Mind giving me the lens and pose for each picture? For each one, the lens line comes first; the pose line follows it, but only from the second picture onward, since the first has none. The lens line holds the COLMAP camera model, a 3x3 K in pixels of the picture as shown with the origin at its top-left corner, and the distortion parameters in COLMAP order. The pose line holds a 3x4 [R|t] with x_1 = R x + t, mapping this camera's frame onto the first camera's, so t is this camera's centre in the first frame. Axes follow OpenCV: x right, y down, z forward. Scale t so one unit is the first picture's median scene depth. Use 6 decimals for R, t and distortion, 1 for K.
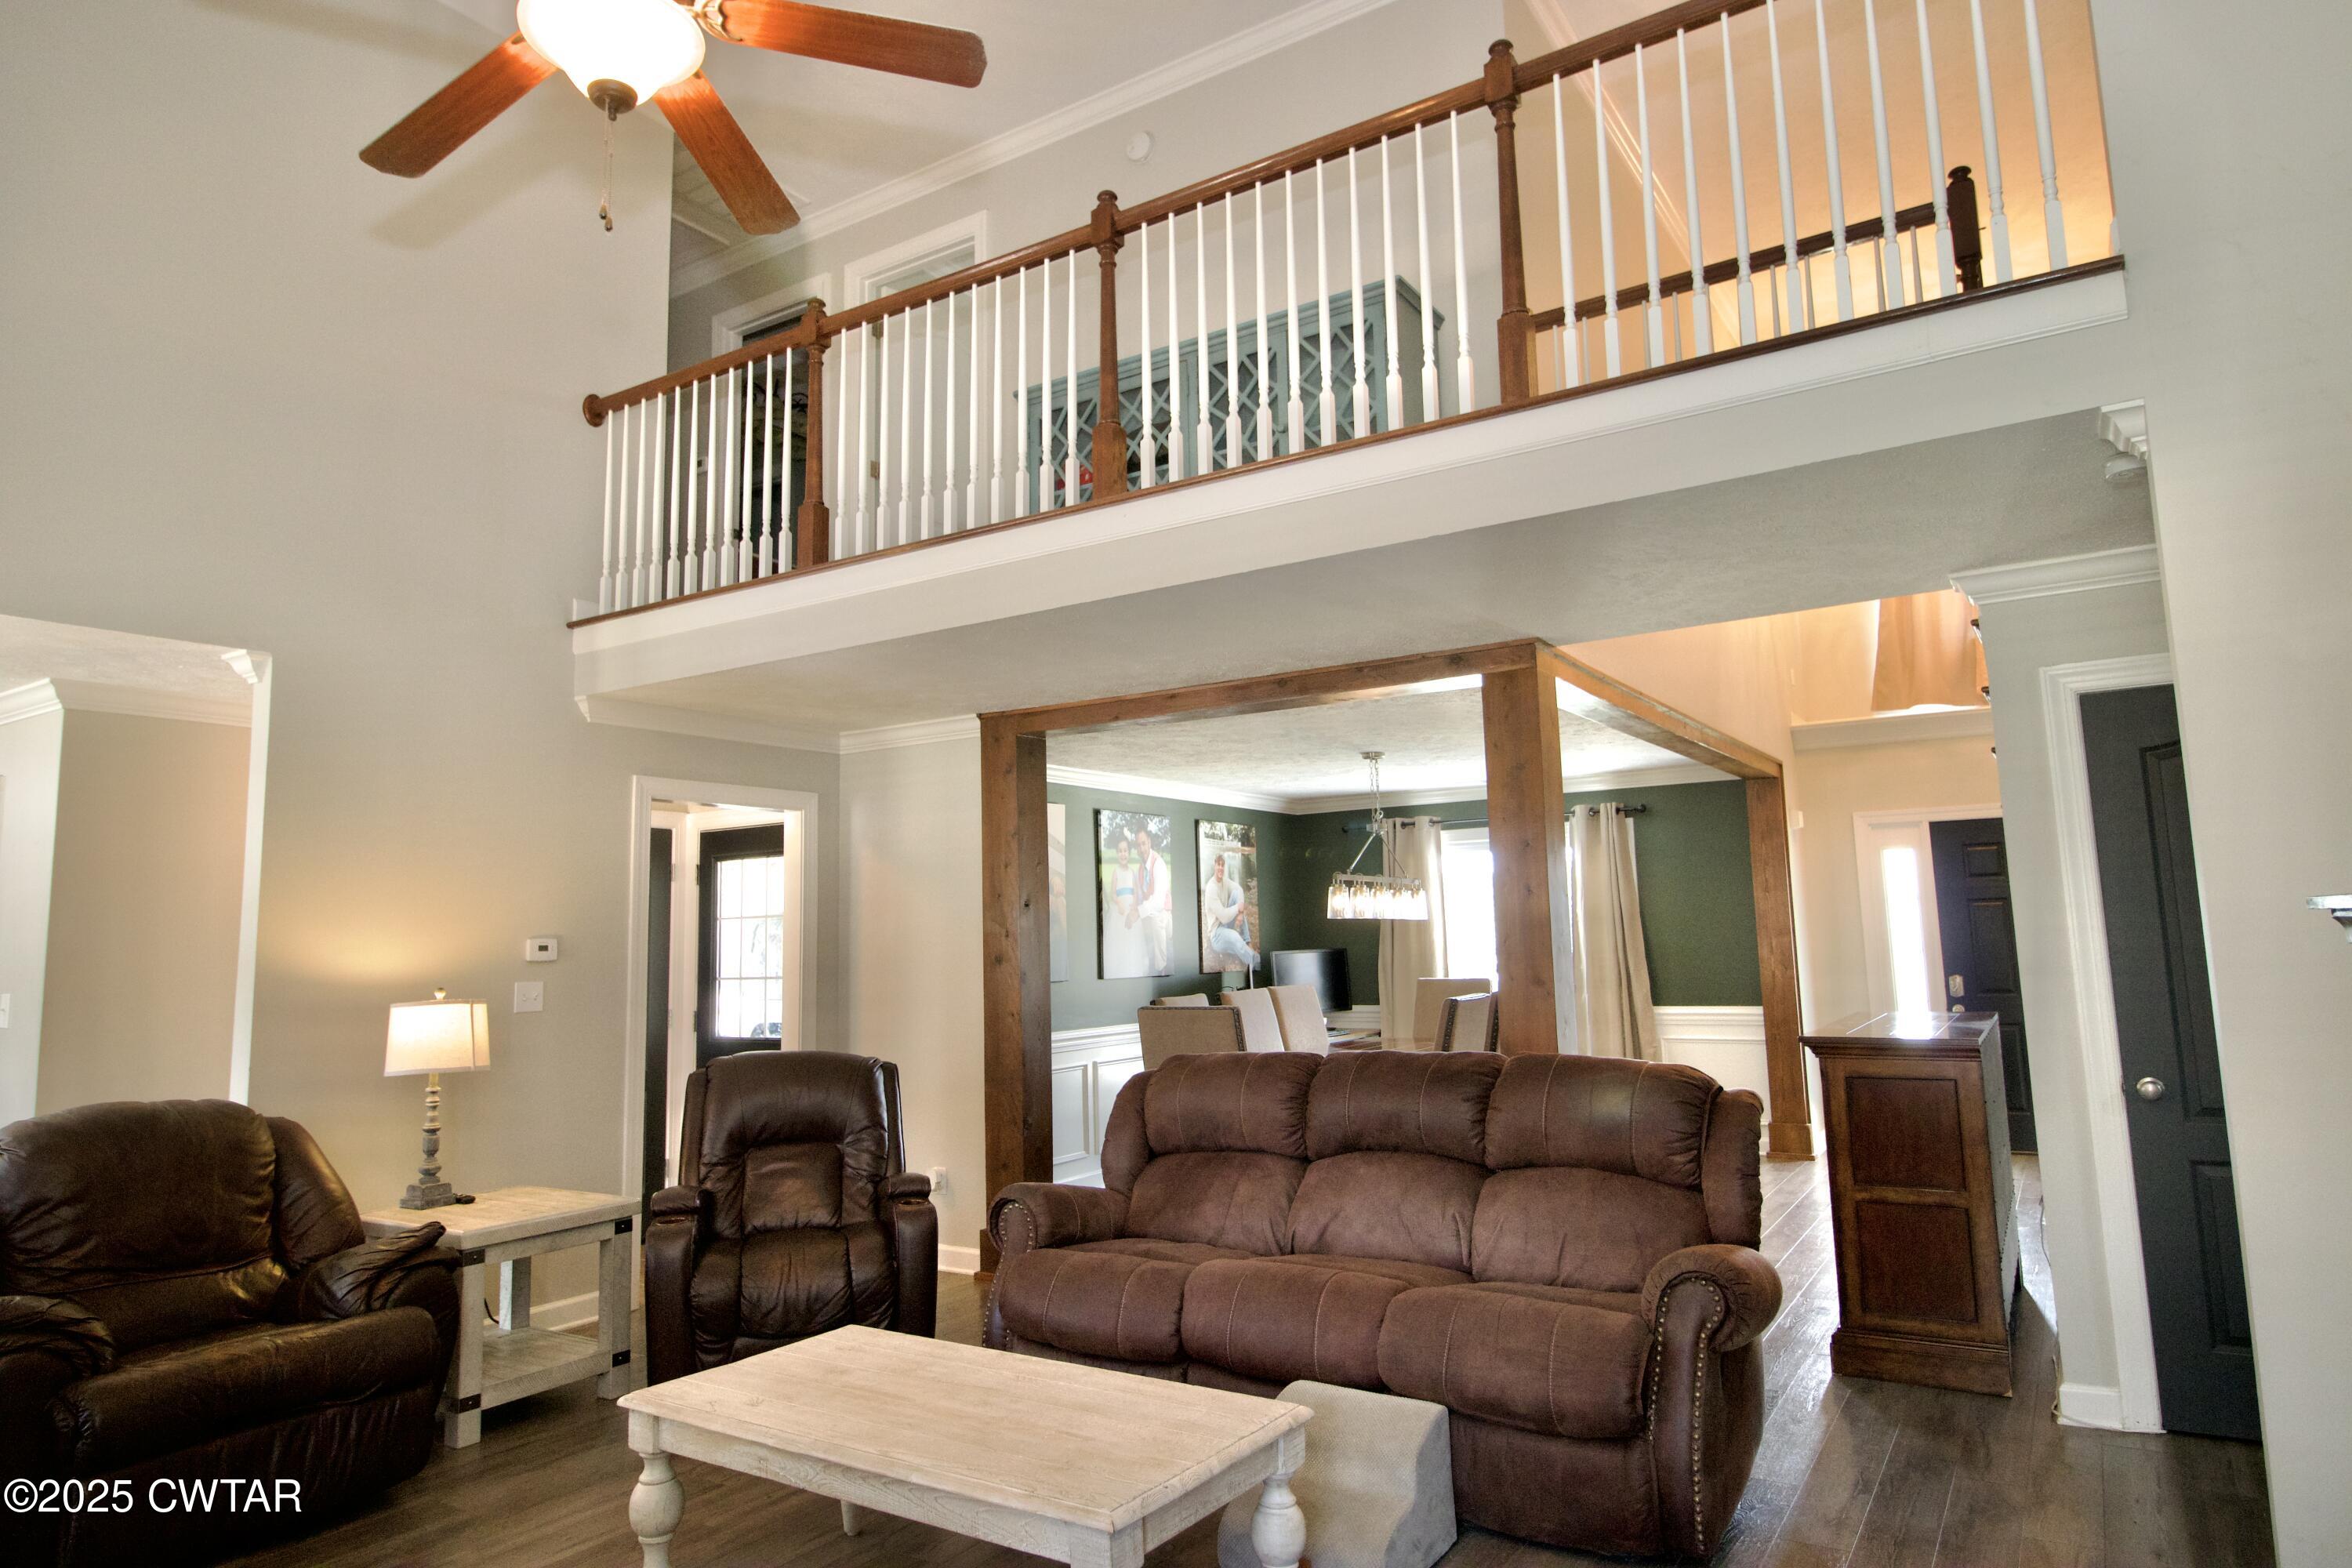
lens RADIAL K [[1411.3, 0, 1168.1], [0, 1411.3, 766.4], [0, 0, 1]] dist [0.007936, -0.015094]
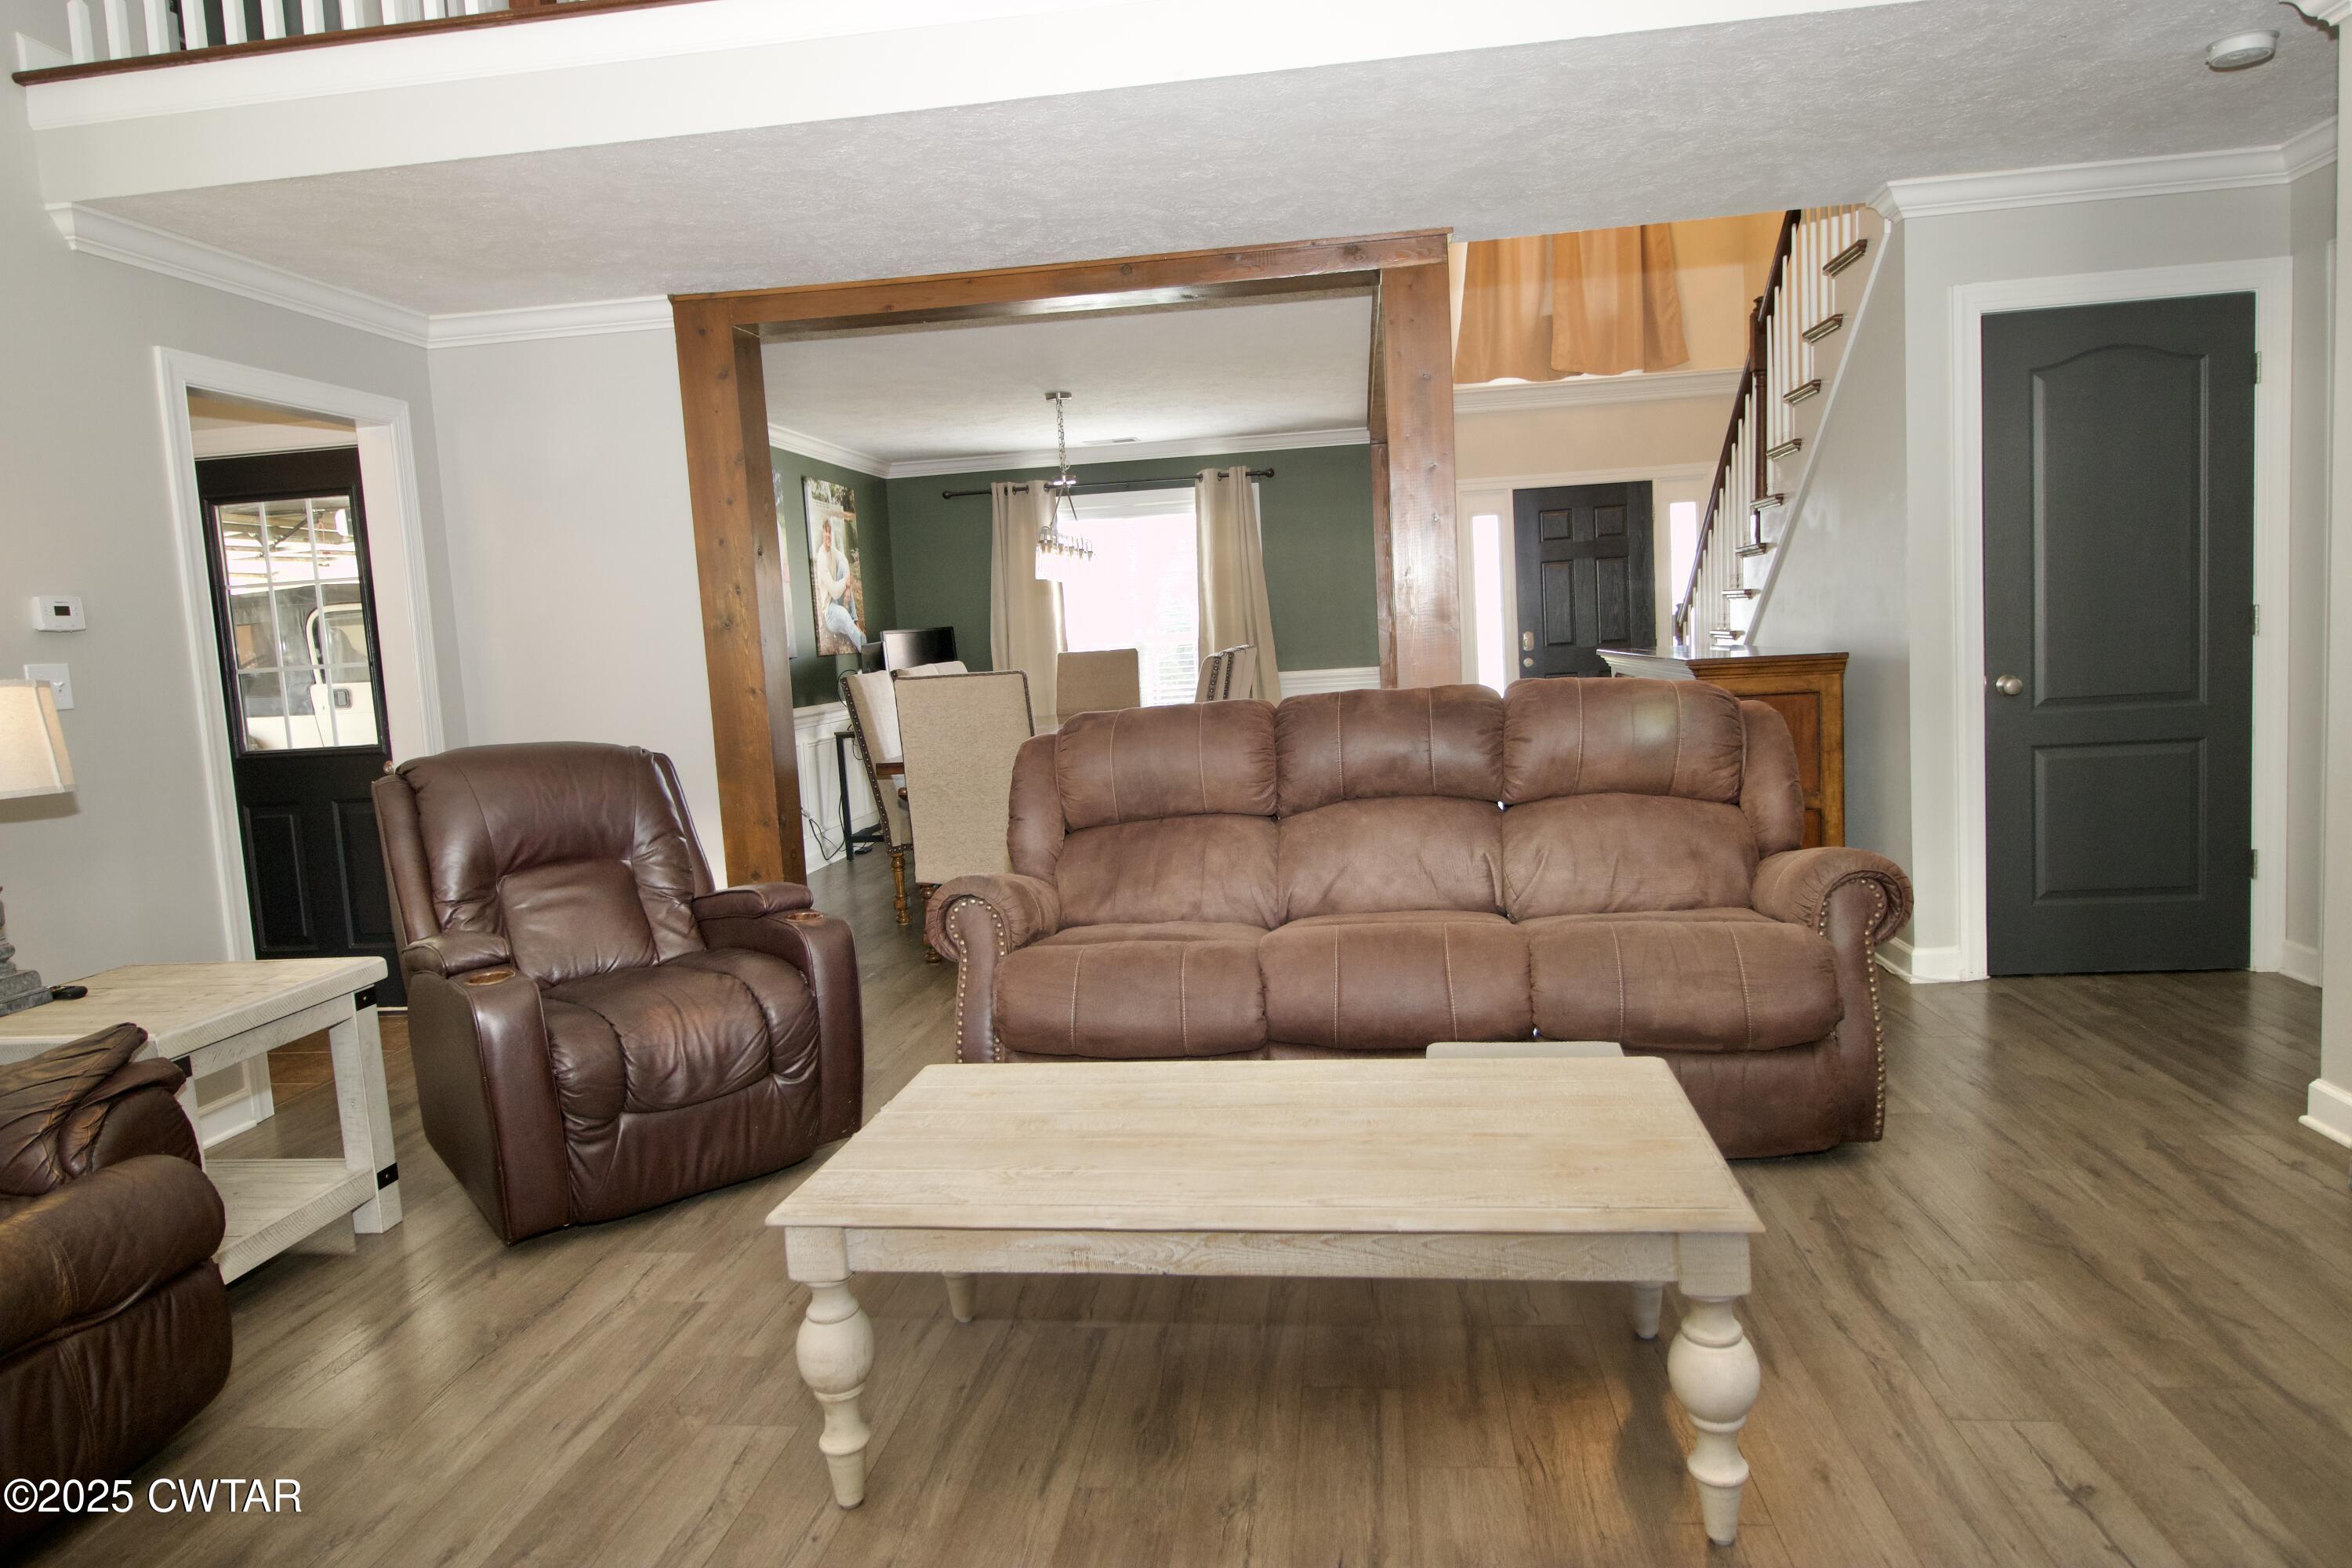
lens RADIAL K [[1411.3, 0, 1175.6], [0, 1411.3, 776.1], [0, 0, 1]] dist [0.007936, -0.015094]
pose [[0.900445, -0.070349, 0.429243, -0.327044], [-0.021450, 0.978452, 0.205356, 0.073658], [-0.434440, -0.194119, 0.879534, 0.256637]]
